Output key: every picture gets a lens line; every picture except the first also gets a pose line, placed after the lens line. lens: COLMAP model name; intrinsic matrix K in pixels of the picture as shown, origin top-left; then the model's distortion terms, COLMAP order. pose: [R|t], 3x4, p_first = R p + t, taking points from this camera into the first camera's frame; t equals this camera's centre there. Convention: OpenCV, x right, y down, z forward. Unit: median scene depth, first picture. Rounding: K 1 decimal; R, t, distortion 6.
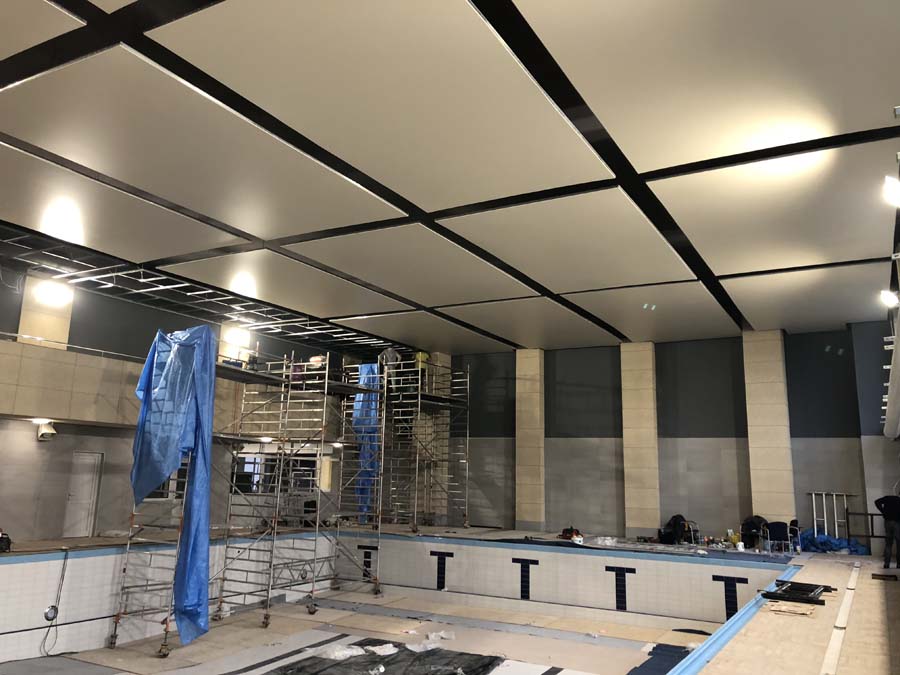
lens RADIAL K [[739.5, 0, 453.4], [0, 739.5, 329.4], [0, 0, 1]] dist [0.008377, 0.018197]
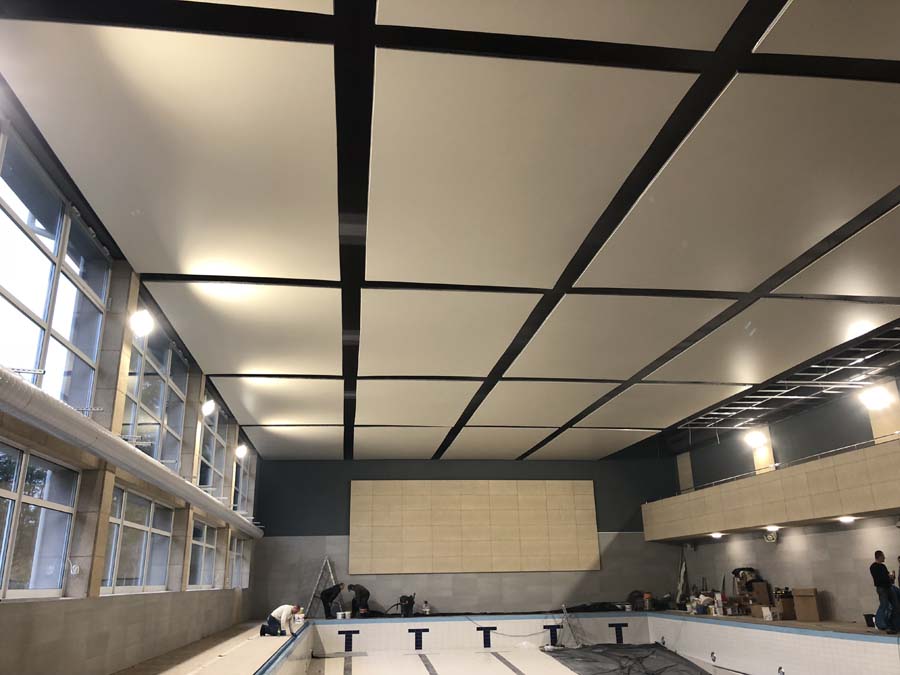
lens RADIAL K [[739.5, 0, 442.4], [0, 739.5, 334.3], [0, 0, 1]] dist [0.008377, 0.018197]
pose [[-0.806216, -0.214170, -0.551495, 0.629238], [0.105045, 0.865544, -0.489692, 0.365719], [0.582221, -0.452730, -0.675318, 1.552447]]
